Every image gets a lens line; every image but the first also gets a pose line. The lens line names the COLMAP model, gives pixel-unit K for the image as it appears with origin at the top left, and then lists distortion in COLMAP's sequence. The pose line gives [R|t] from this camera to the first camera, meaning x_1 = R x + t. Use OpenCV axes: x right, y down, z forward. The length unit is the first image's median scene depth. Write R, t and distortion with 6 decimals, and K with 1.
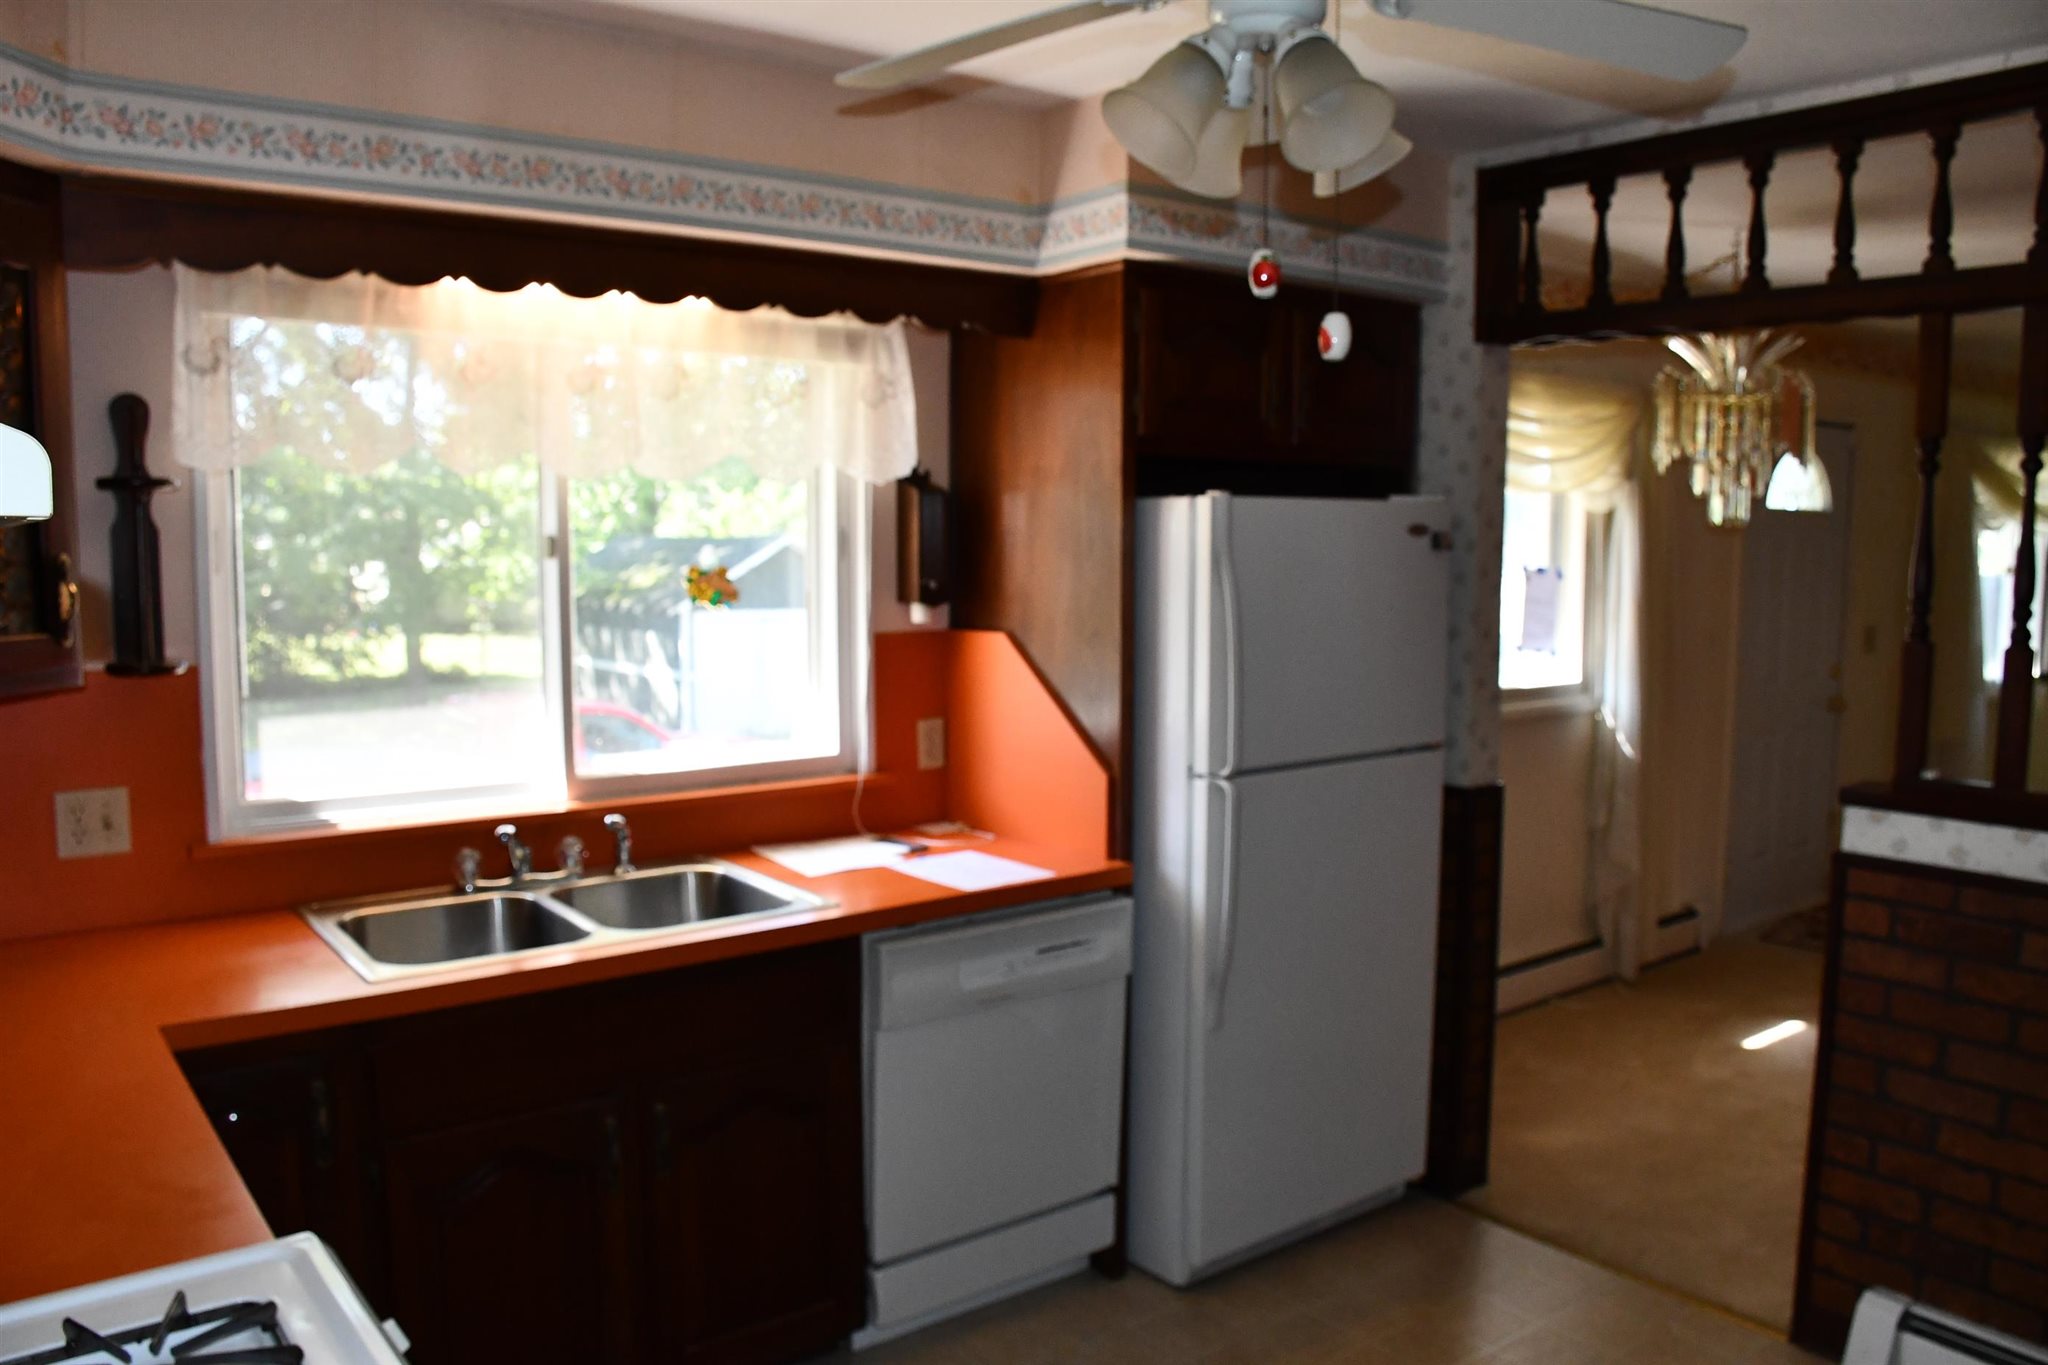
lens RADIAL K [[1572.0, 0, 1012.0], [0, 1572.0, 688.6], [0, 0, 1]] dist [-0.148989, 0.092464]
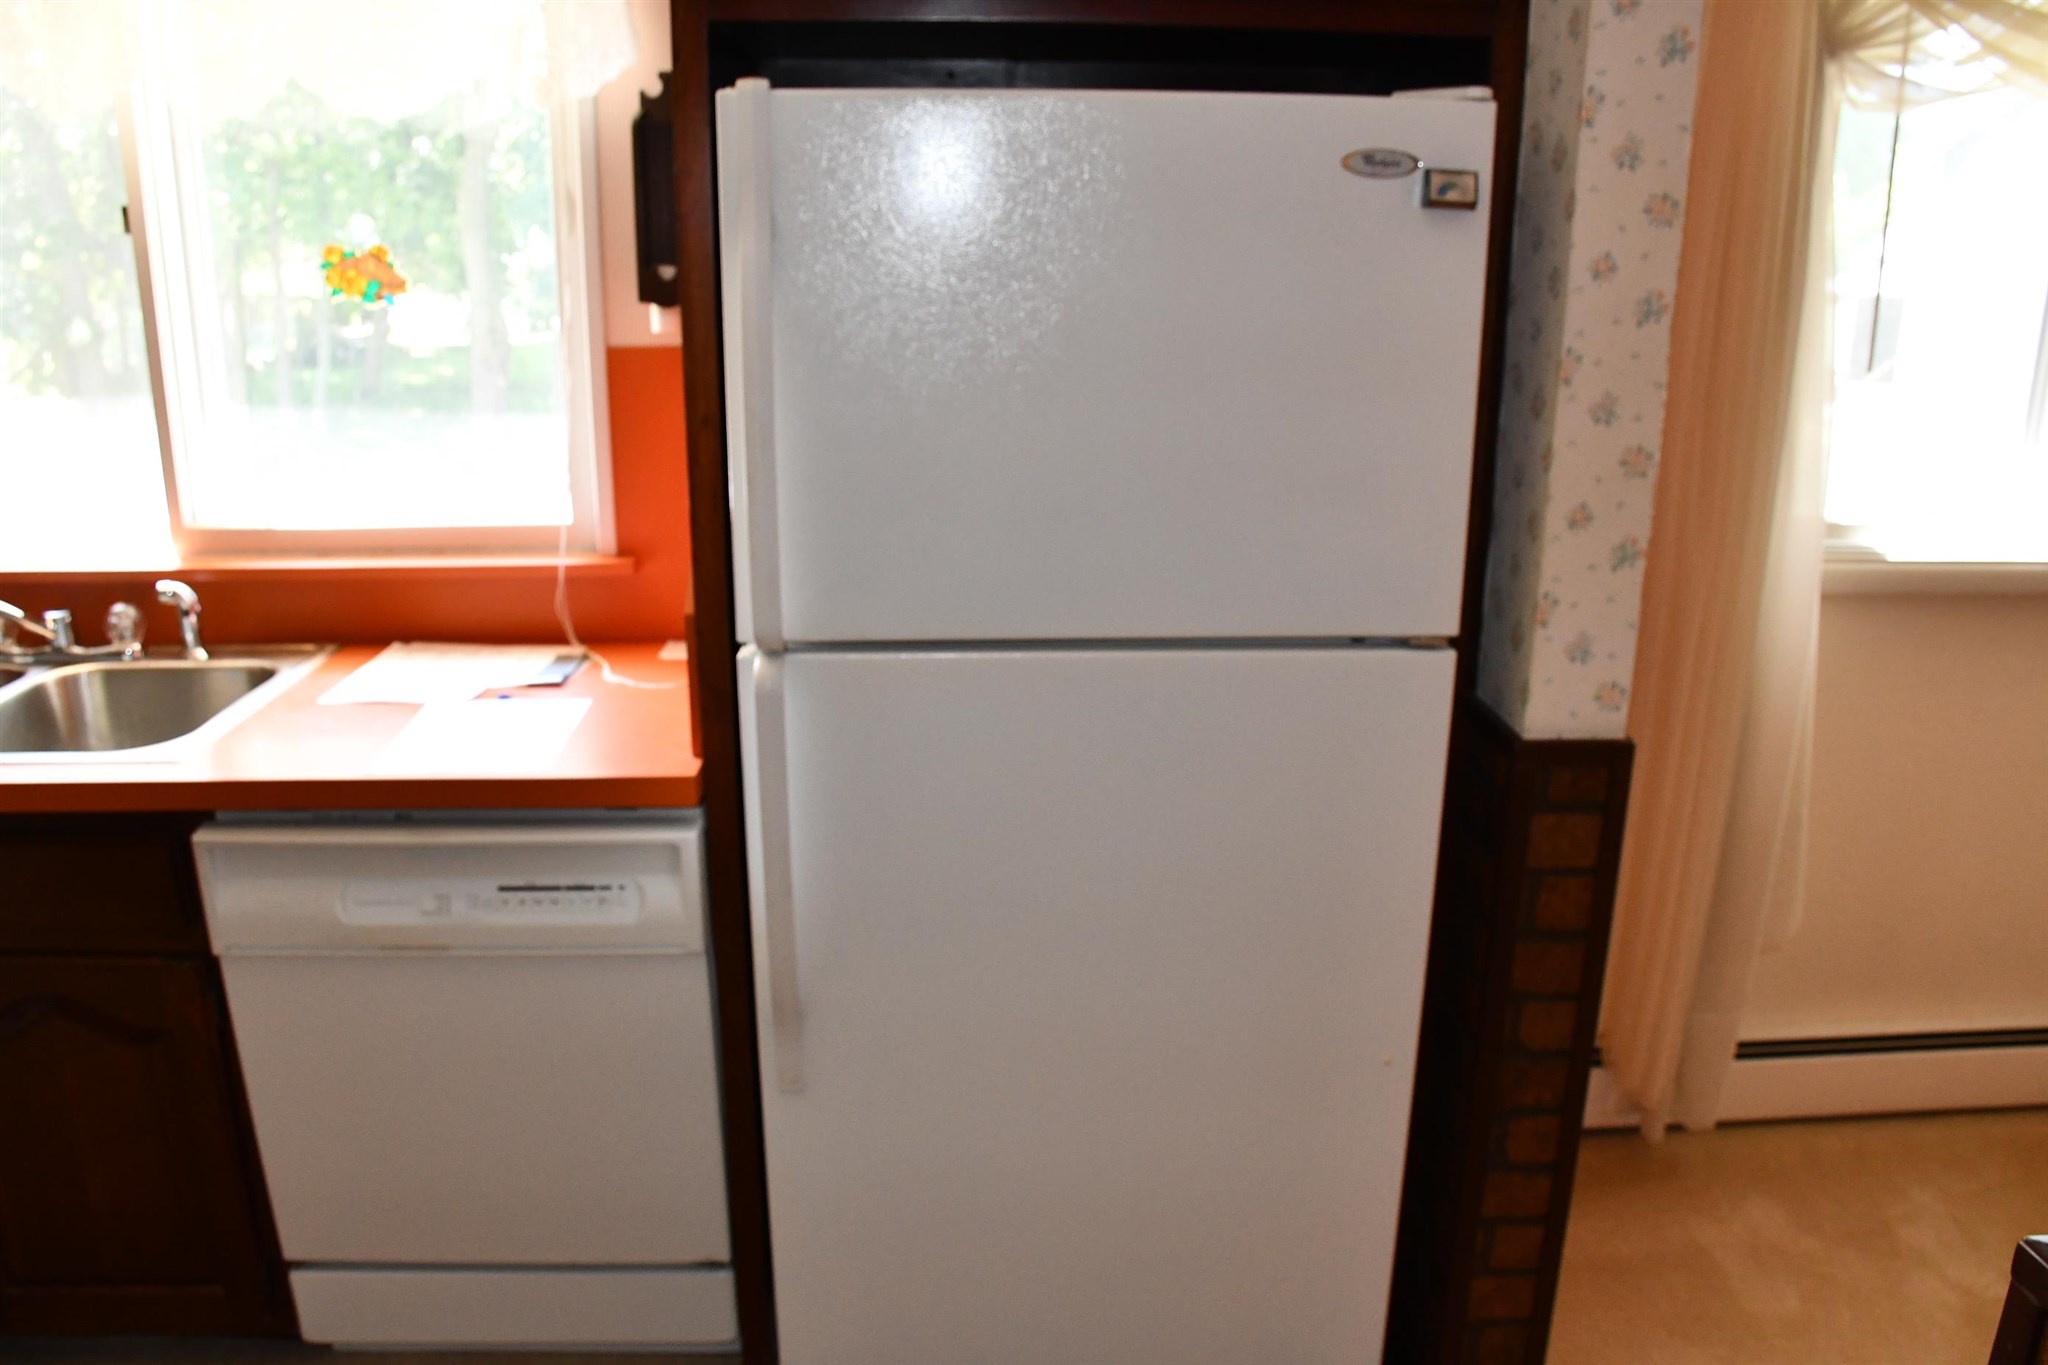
lens RADIAL K [[1572.0, 0, 1012.0], [0, 1572.0, 688.6], [0, 0, 1]] dist [-0.148989, 0.092464]
pose [[0.820442, 0.162301, -0.548209, 0.431414], [-0.060014, 0.978011, 0.199730, -0.035229], [0.568571, -0.130967, 0.812142, 0.550269]]
